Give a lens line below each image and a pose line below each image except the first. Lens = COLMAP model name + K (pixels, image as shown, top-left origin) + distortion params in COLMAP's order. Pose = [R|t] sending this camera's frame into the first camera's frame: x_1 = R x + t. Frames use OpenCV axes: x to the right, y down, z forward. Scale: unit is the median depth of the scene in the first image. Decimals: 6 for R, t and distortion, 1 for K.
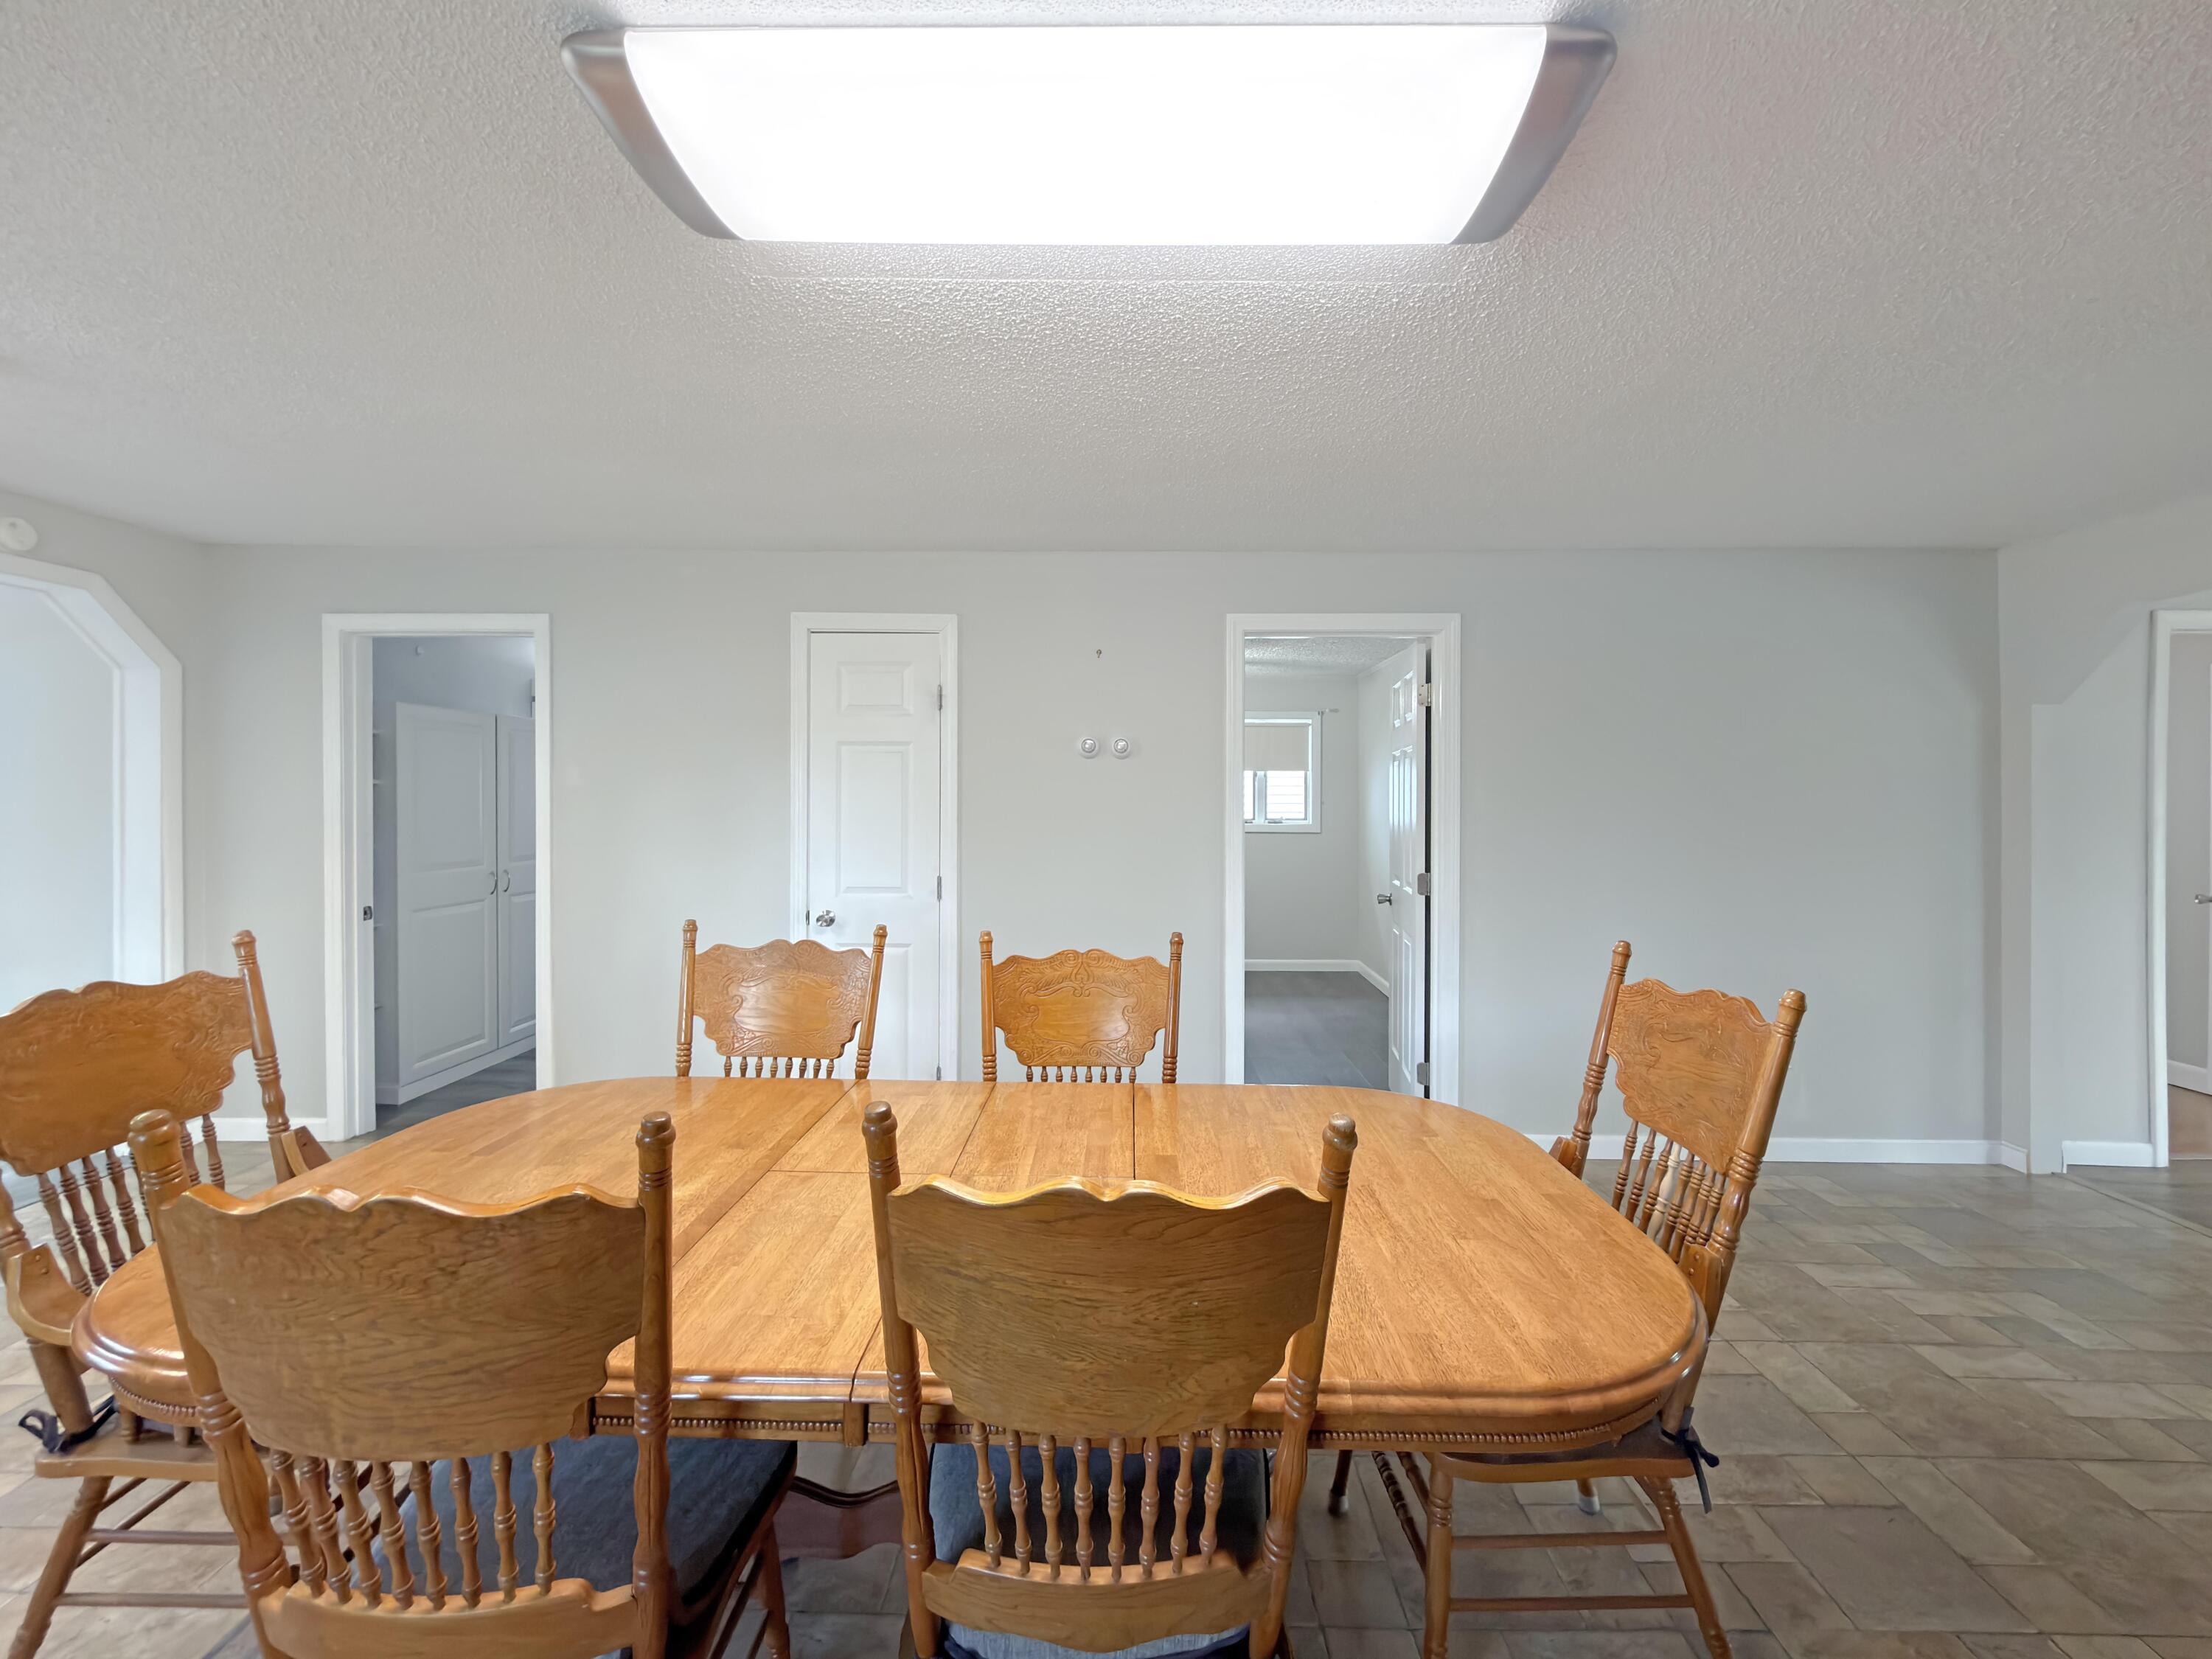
lens RADIAL K [[905.7, 0, 1108.6], [0, 905.7, 815.2], [0, 0, 1]] dist [0.002972, -0.000337]
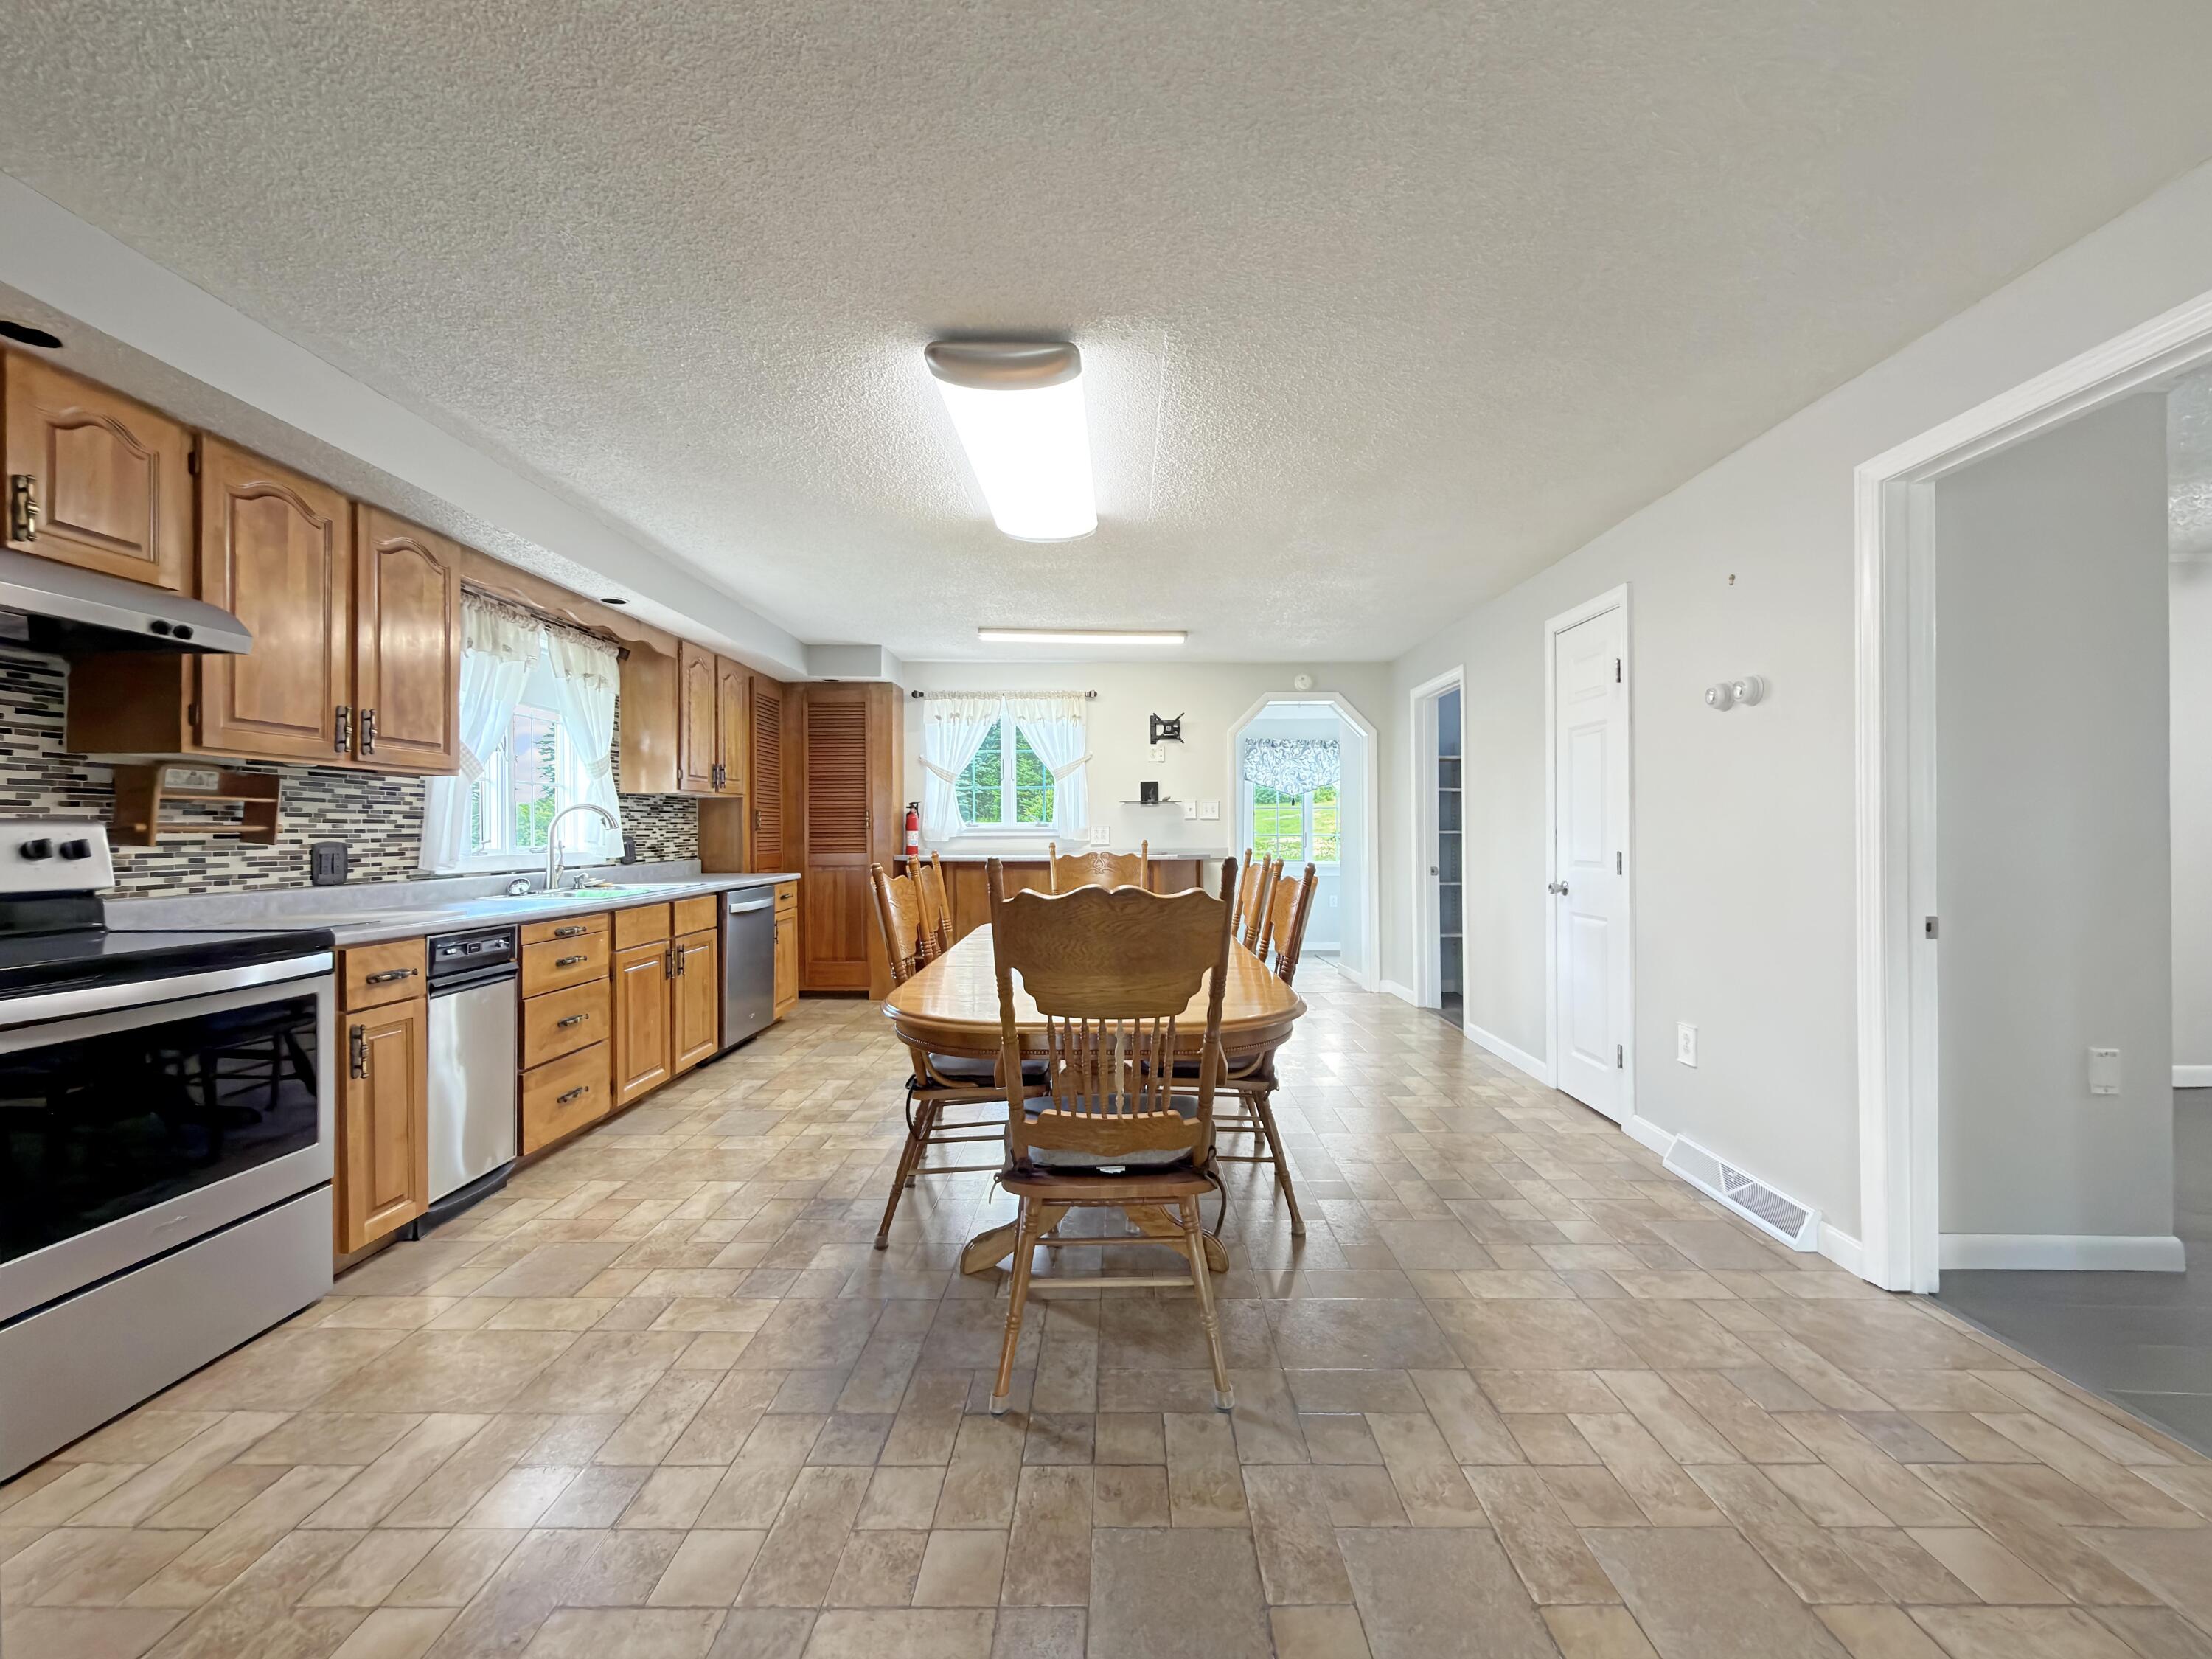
lens RADIAL K [[905.7, 0, 1116.1], [0, 905.7, 834.2], [0, 0, 1]] dist [0.002972, -0.000337]
pose [[0.013241, -0.005594, -0.999897, 0.802372], [-0.009104, 0.999942, -0.005714, 0.060427], [0.999871, 0.009178, 0.013189, 0.439293]]
